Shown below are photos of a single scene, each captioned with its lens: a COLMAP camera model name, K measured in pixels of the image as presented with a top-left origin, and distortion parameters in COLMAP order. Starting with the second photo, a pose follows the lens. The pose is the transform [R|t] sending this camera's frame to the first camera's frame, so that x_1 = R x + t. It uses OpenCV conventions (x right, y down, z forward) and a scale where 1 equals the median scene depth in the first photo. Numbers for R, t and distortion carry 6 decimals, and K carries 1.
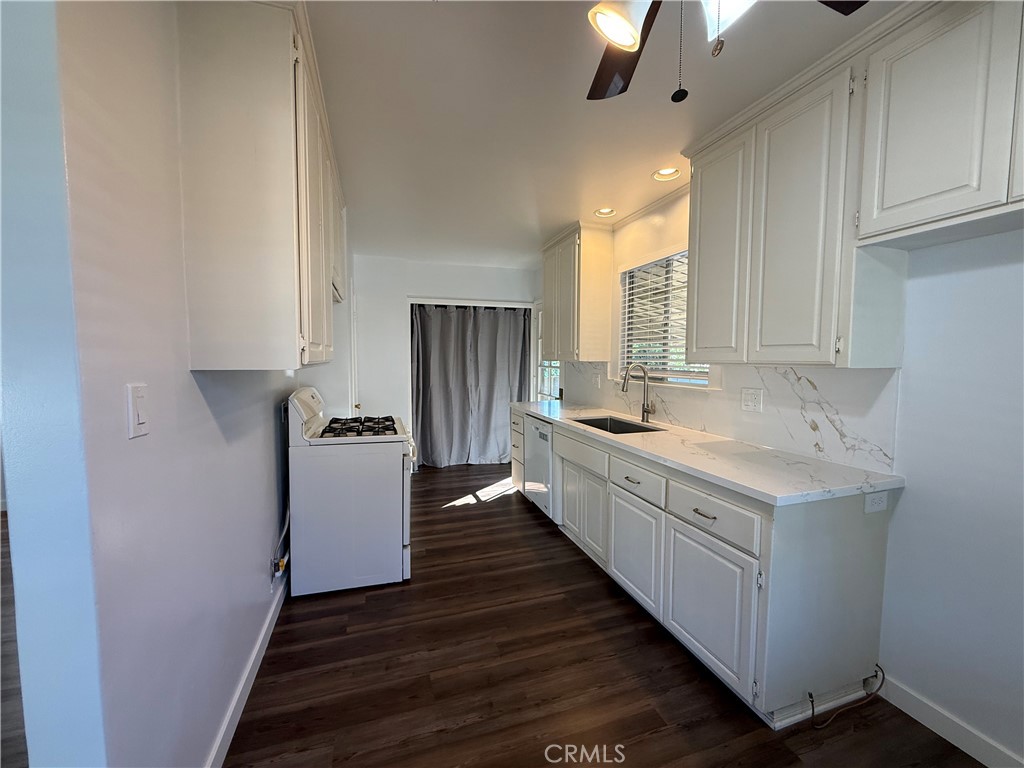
lens RADIAL K [[411.9, 0, 509.4], [0, 411.9, 383.2], [0, 0, 1]] dist [0.008341, 0.000147]
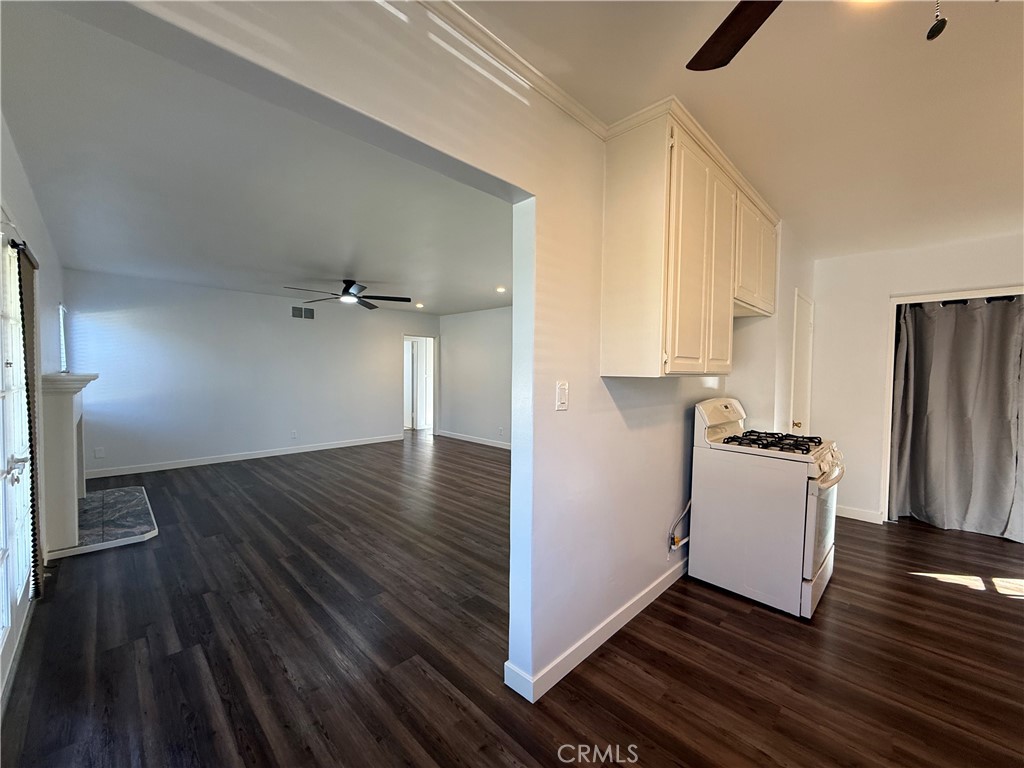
lens RADIAL K [[411.9, 0, 511.2], [0, 411.9, 384.1], [0, 0, 1]] dist [0.008341, 0.000147]
pose [[0.465118, 0.033917, -0.884599, 0.254068], [-0.066818, 0.997760, 0.003123, 0.009118], [0.882723, 0.057654, 0.466343, -0.015501]]
